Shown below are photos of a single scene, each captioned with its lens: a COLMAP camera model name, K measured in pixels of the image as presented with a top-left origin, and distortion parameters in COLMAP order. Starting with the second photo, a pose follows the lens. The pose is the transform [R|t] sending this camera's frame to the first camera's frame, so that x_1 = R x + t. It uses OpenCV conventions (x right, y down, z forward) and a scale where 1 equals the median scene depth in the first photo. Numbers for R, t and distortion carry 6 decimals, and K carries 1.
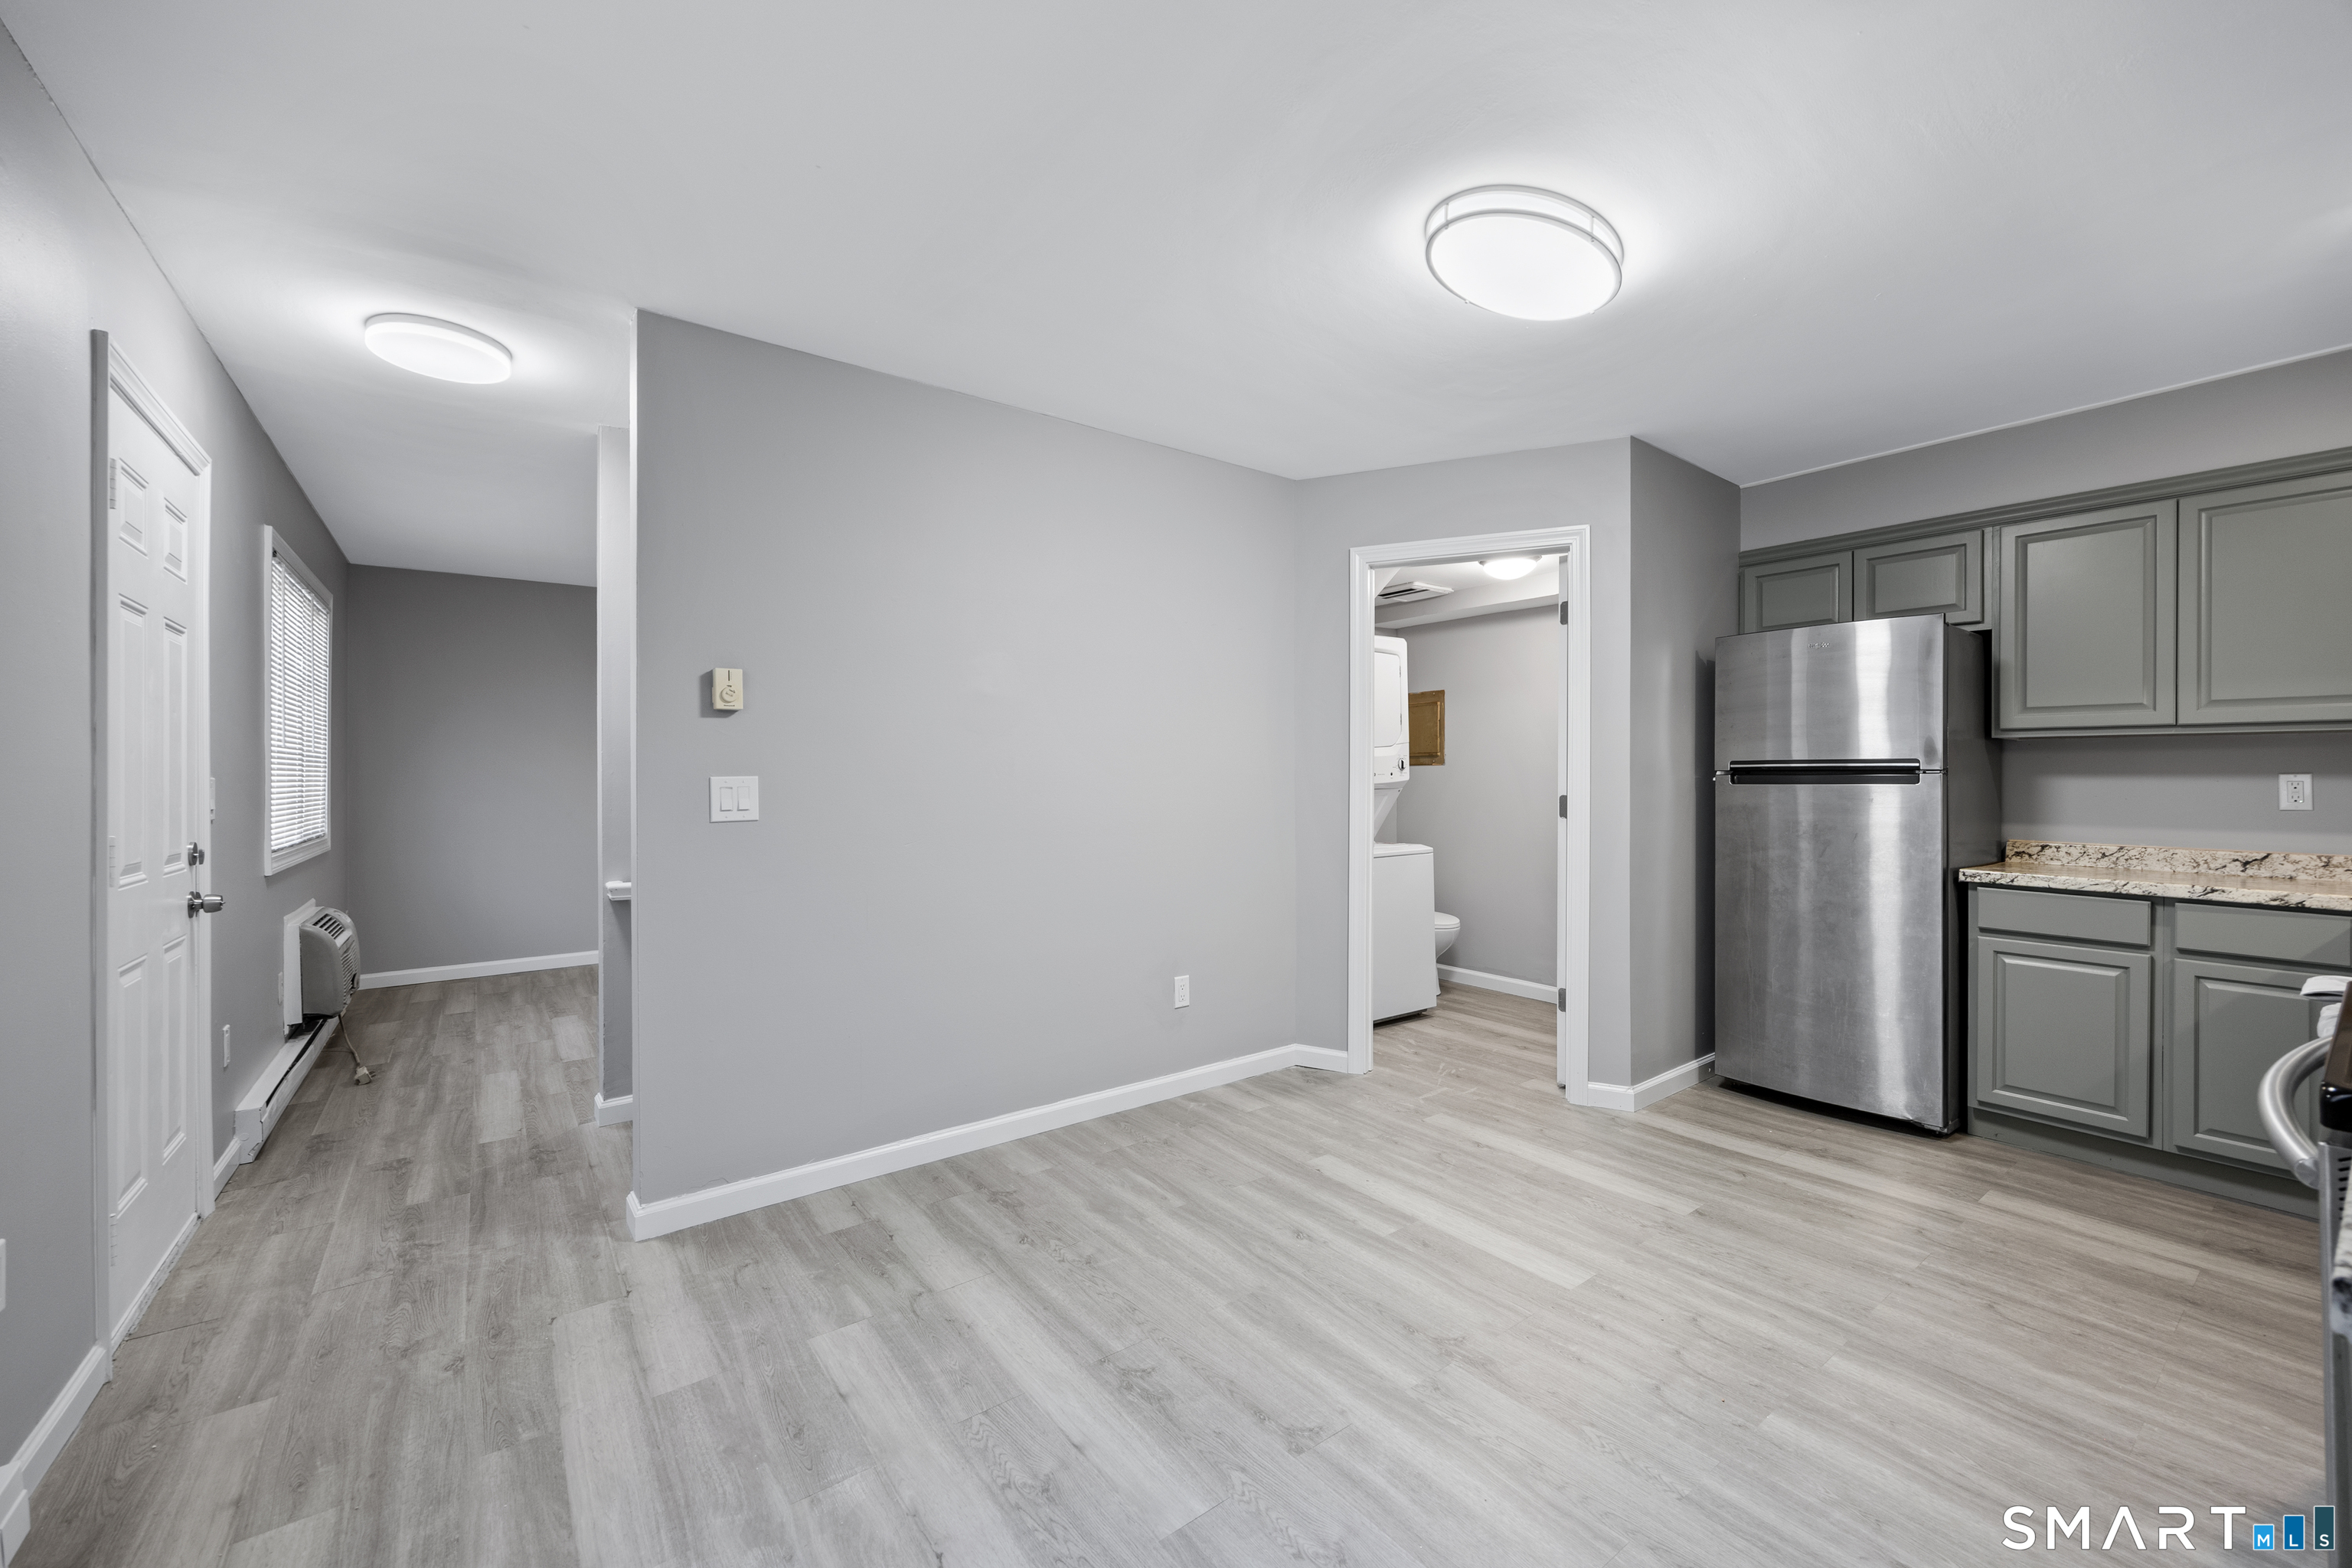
lens RADIAL K [[919.5, 0, 1116.7], [0, 919.5, 771.5], [0, 0, 1]] dist [-0.000532, 0.000074]
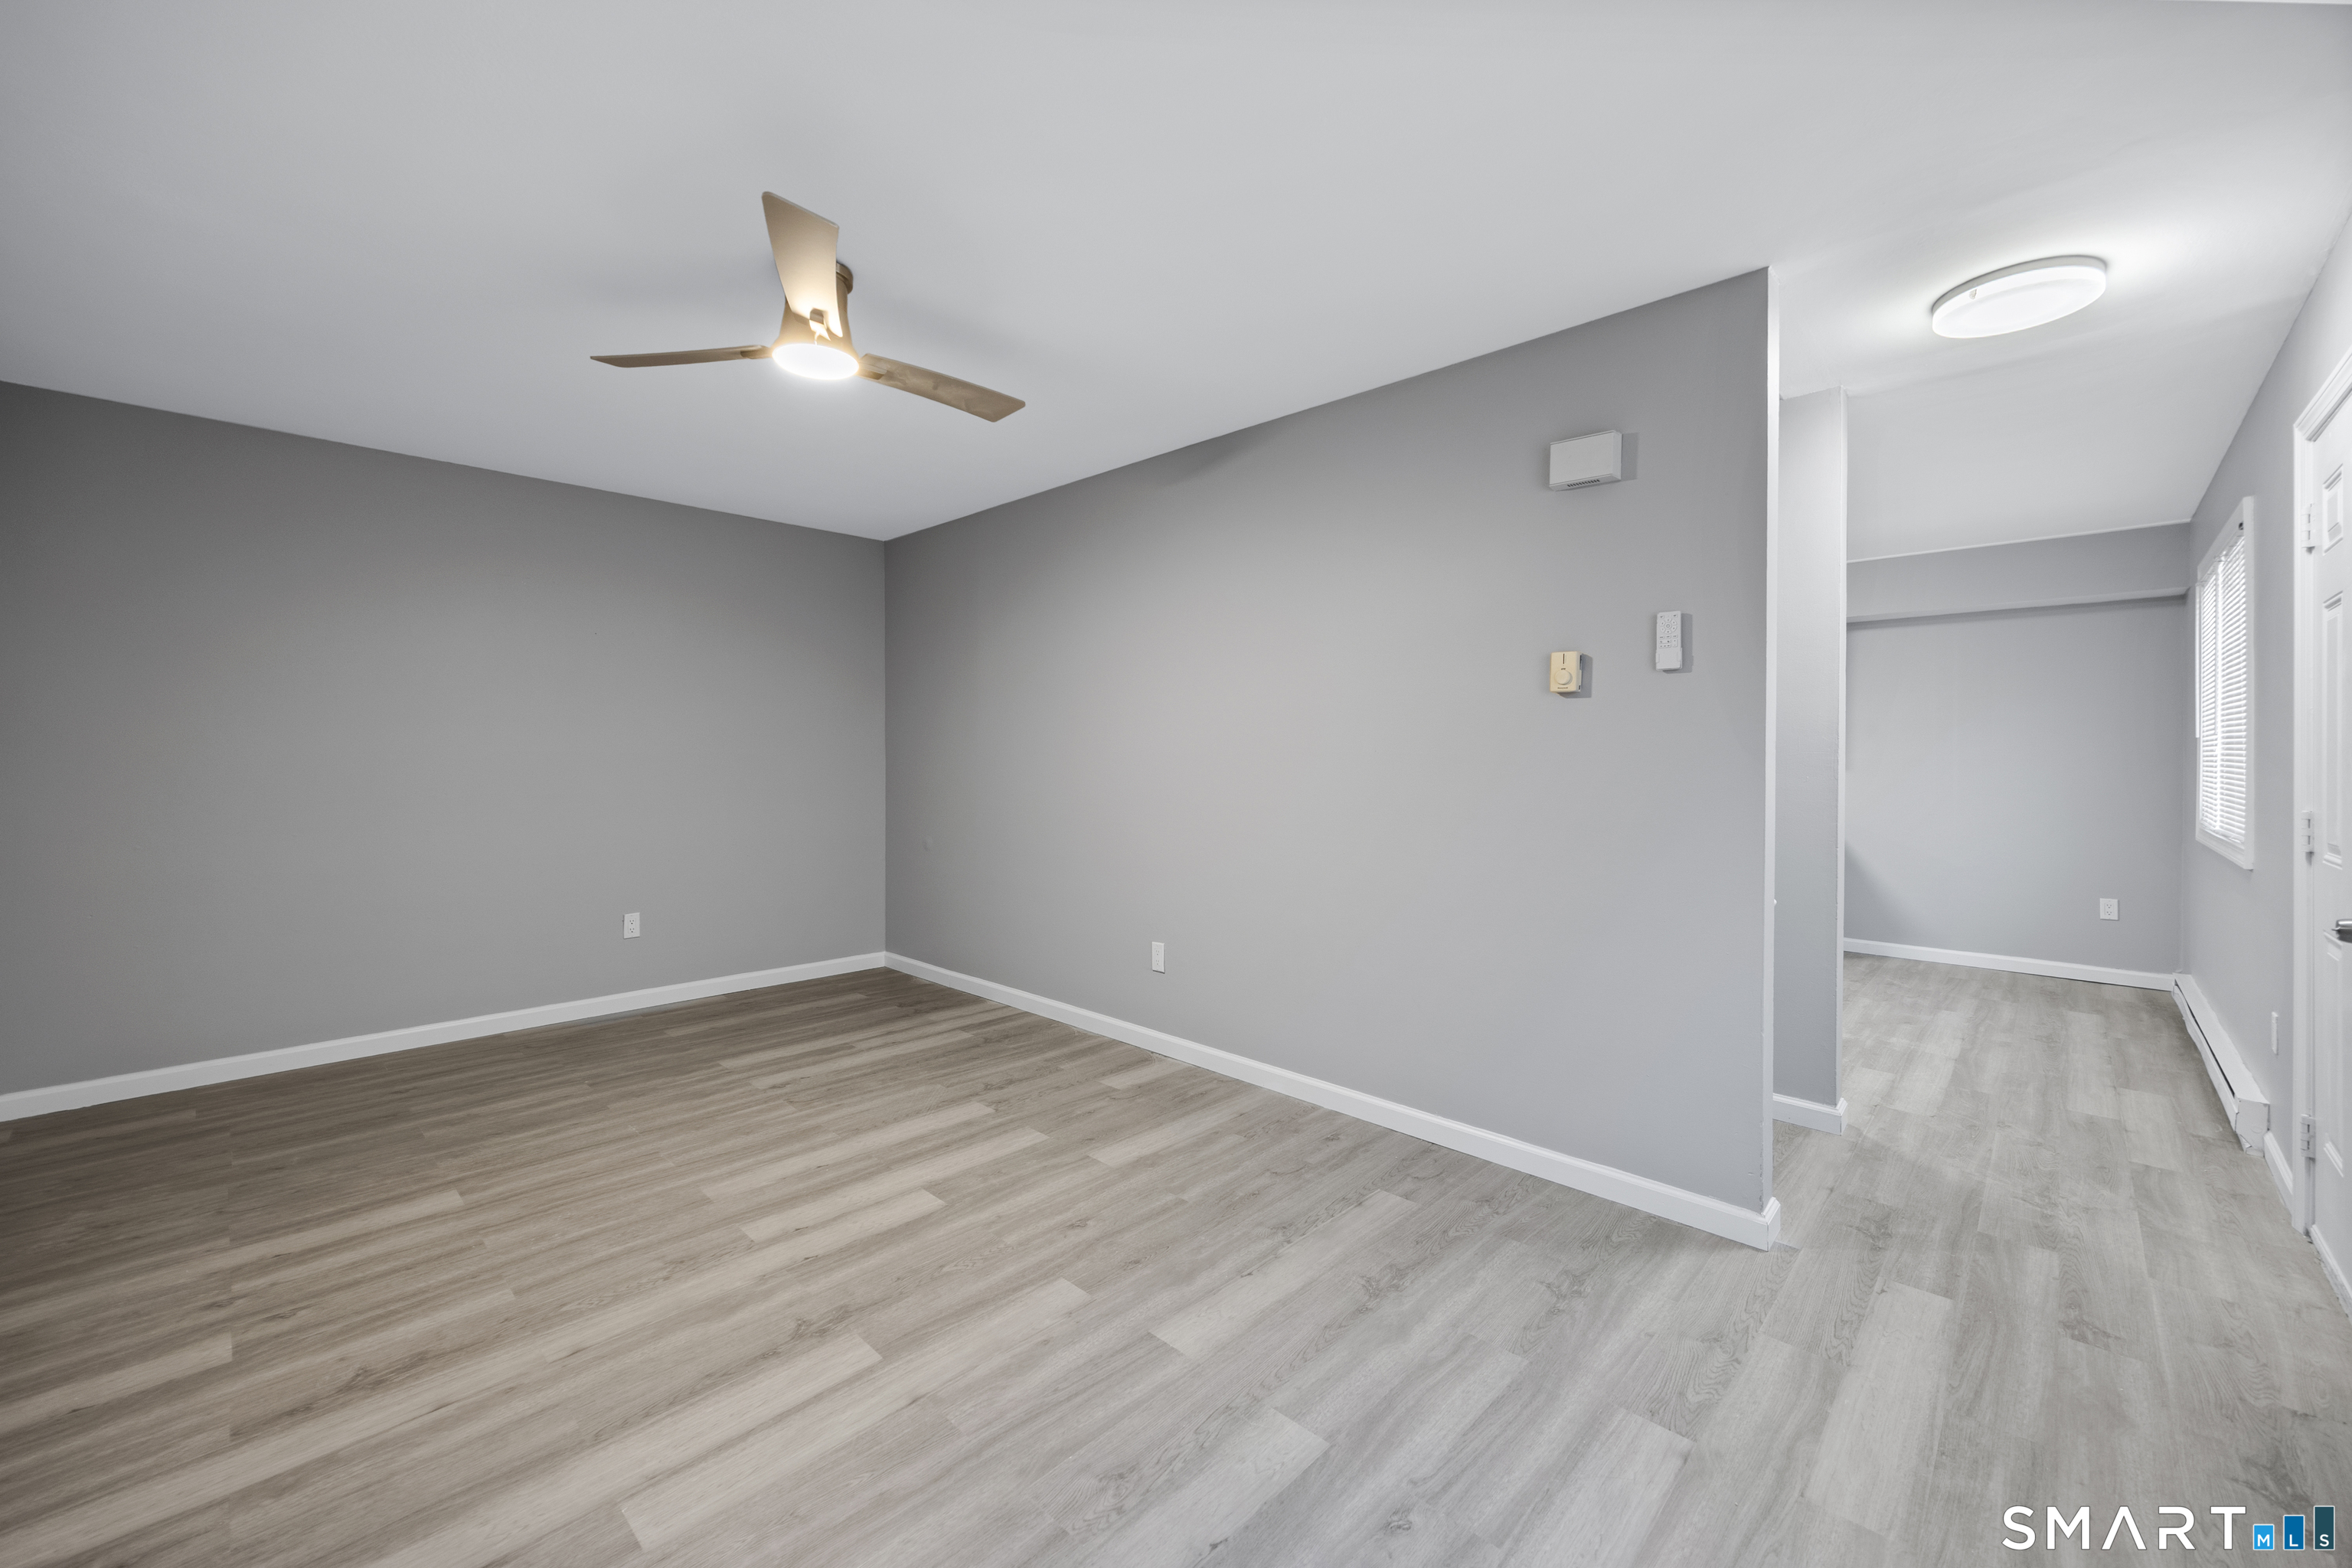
lens RADIAL K [[919.5, 0, 1192.8], [0, 919.5, 765.8], [0, 0, 1]] dist [-0.000532, 0.000074]
pose [[-0.207900, 0.000308, 0.978150, -1.456402], [-0.006296, 0.999979, -0.001653, 0.026251], [-0.978130, -0.006502, -0.207894, 1.986977]]
